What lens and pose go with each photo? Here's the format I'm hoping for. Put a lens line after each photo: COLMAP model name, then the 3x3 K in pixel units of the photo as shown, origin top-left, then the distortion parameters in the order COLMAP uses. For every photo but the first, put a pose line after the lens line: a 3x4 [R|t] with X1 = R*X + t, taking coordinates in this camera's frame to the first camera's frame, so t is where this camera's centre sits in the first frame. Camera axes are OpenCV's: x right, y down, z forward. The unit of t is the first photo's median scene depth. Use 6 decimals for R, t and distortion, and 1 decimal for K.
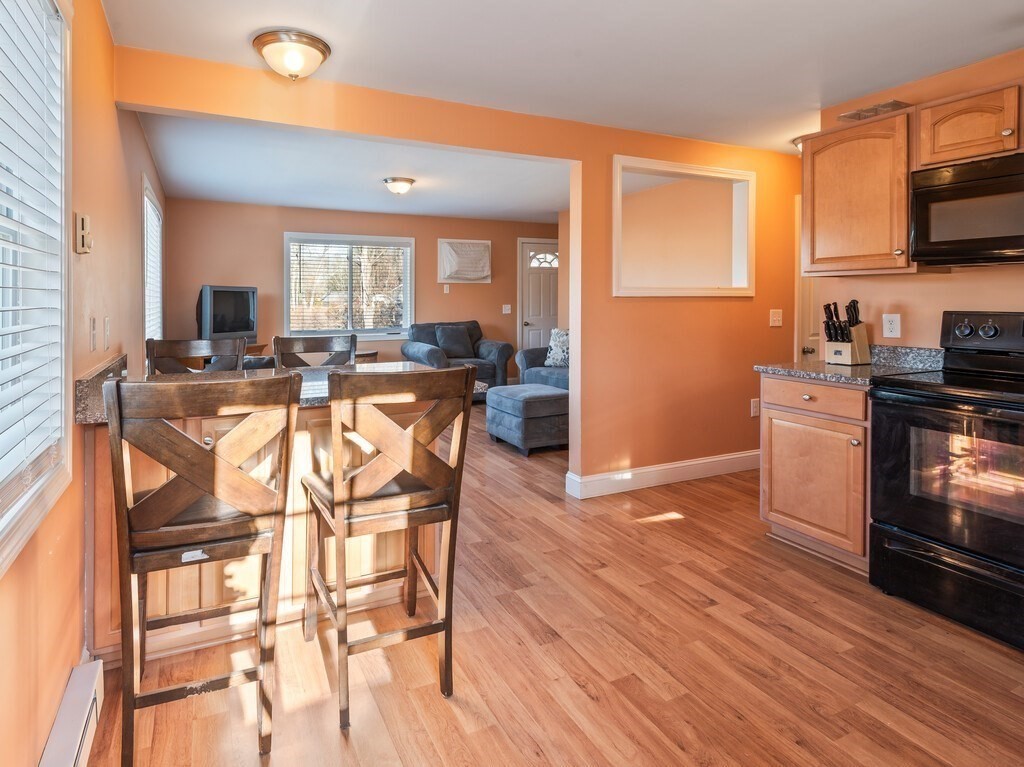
lens RADIAL K [[569.3, 0, 444.3], [0, 569.3, 285.1], [0, 0, 1]] dist [0.004733, 0.000670]
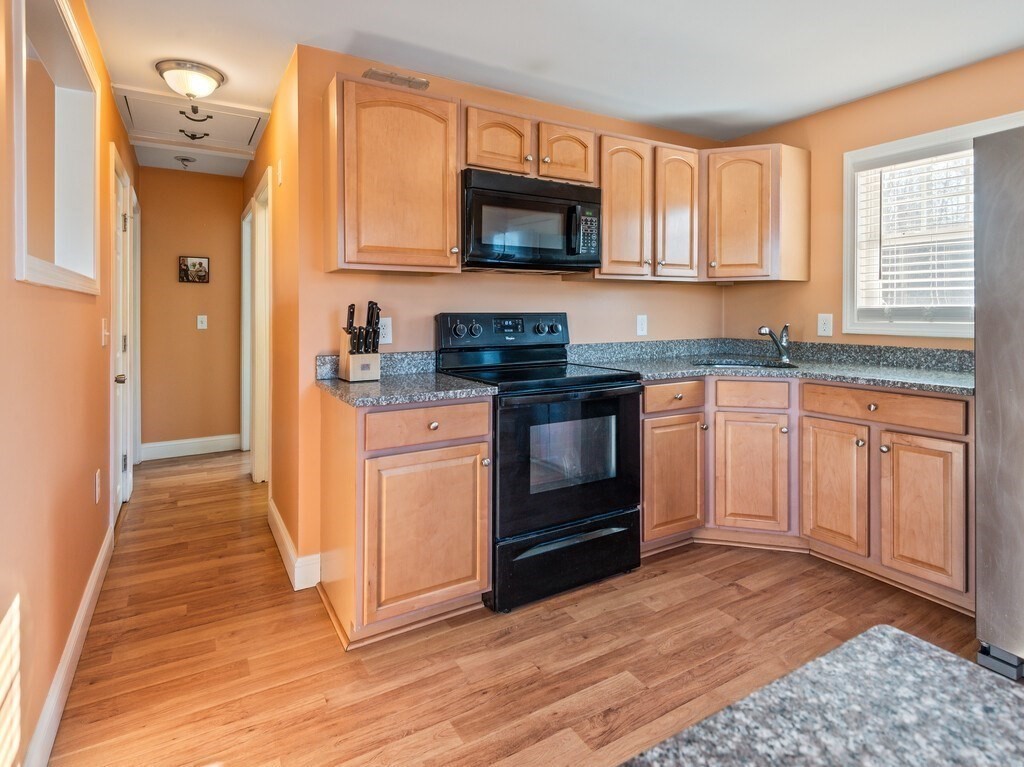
lens RADIAL K [[550.9, 0, 520.5], [0, 550.9, 308.7], [0, 0, 1]] dist [0.028473, -0.000541]
pose [[-0.123356, 0.005285, 0.992348, -0.056503], [-0.016673, 0.999834, -0.007397, 0.019958], [-0.992222, -0.017458, -0.123248, 0.457368]]
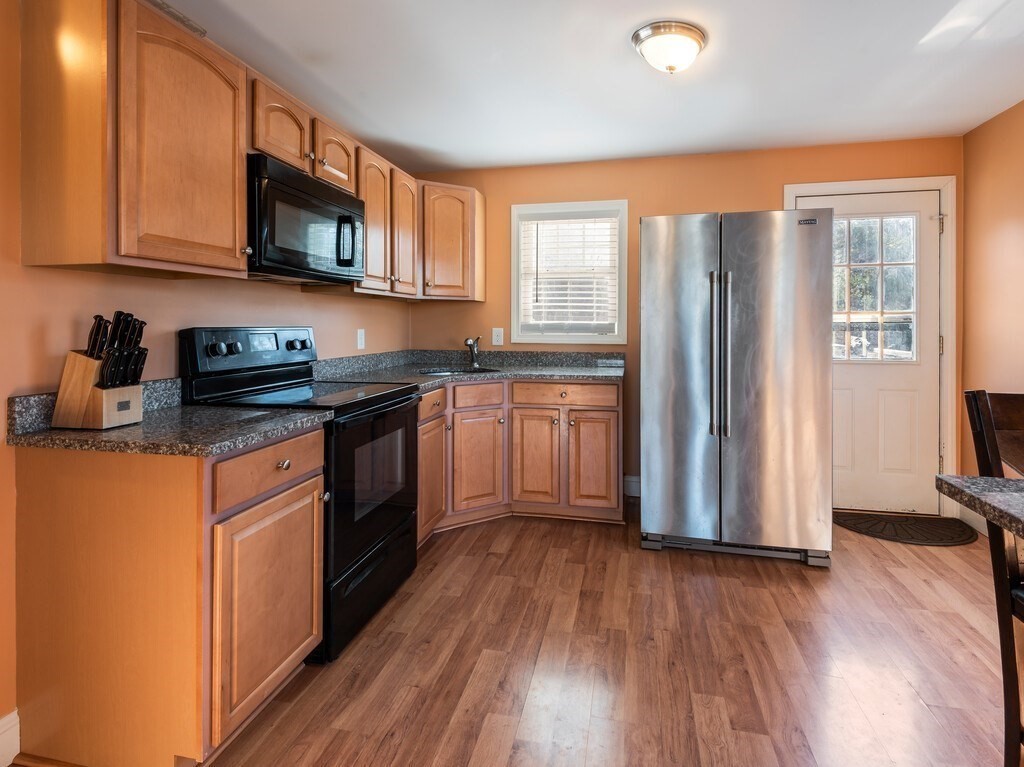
lens RADIAL K [[536.0, 0, 514.4], [0, 536.0, 321.4], [0, 0, 1]] dist [0.014567, -0.000722]
pose [[-0.805374, 0.001750, 0.592765, 0.034160], [-0.012977, 0.999704, -0.020583, 0.021561], [-0.592625, -0.024269, -0.805113, 0.624241]]
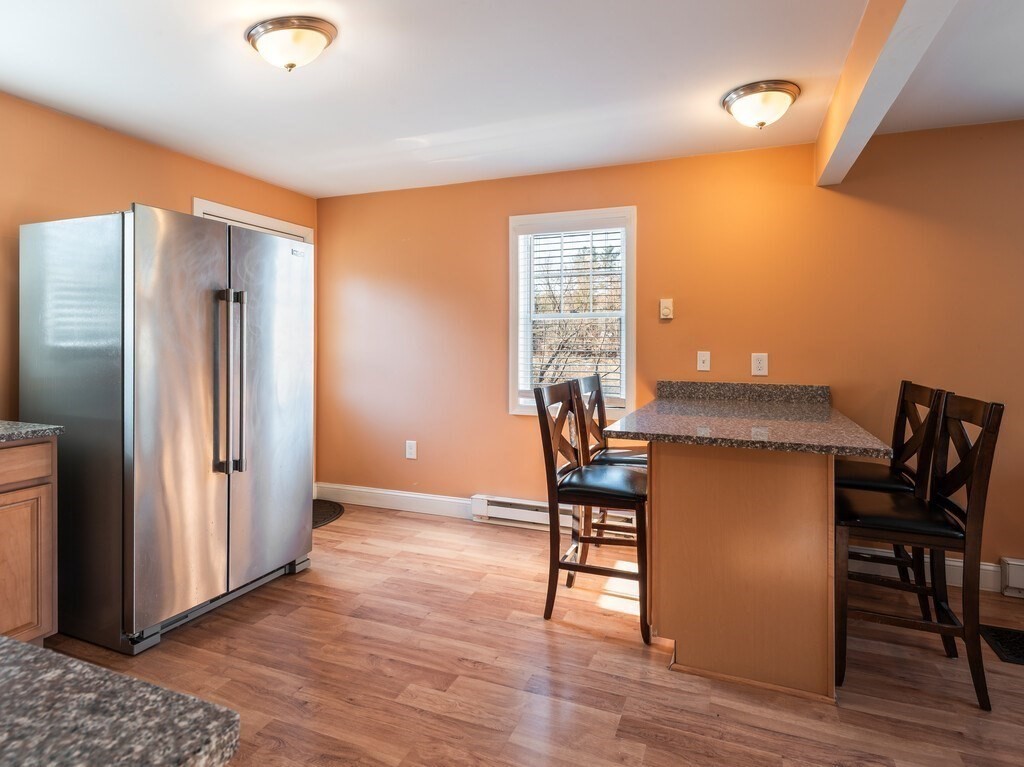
lens RADIAL K [[528.6, 0, 540.9], [0, 528.6, 342.1], [0, 0, 1]] dist [-0.000066, -0.000683]
pose [[-0.698530, -0.006890, -0.715548, 0.300147], [0.011316, 0.999722, -0.020673, 0.018202], [0.715492, -0.022538, -0.698258, 0.600540]]
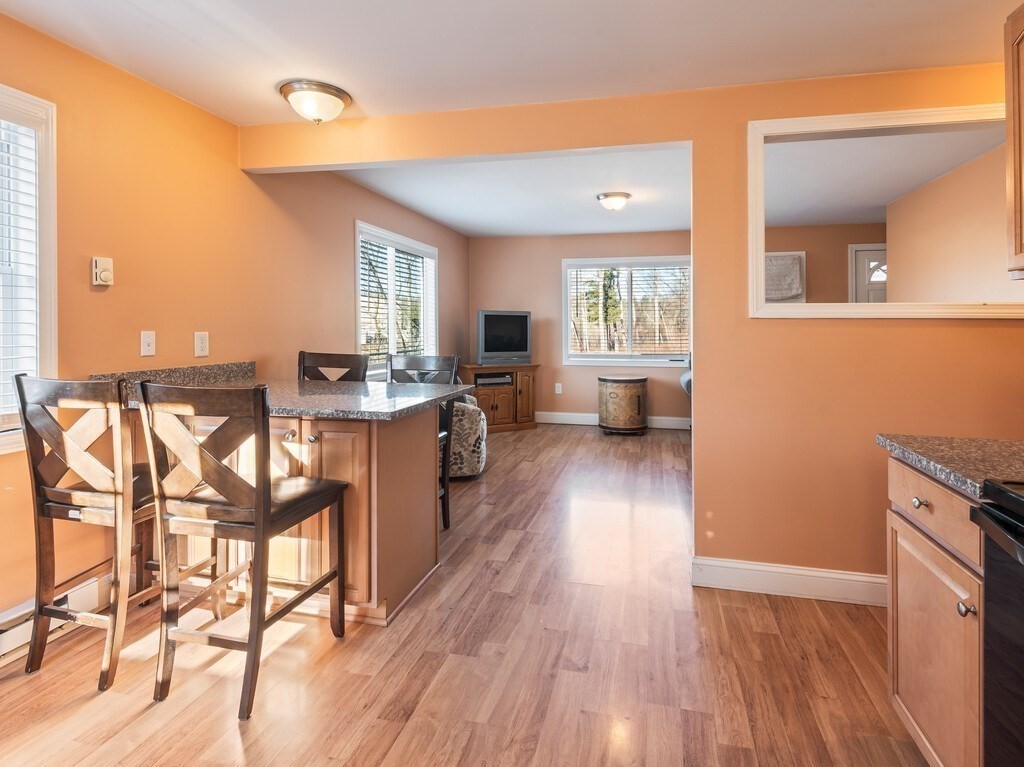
lens RADIAL K [[550.9, 0, 520.5], [0, 550.9, 308.7], [0, 0, 1]] dist [0.028473, -0.000541]
pose [[0.795713, -0.013674, -0.605519, 0.307010], [0.011137, 0.999906, -0.007946, 0.007019], [0.605571, -0.000421, 0.795791, 0.162644]]
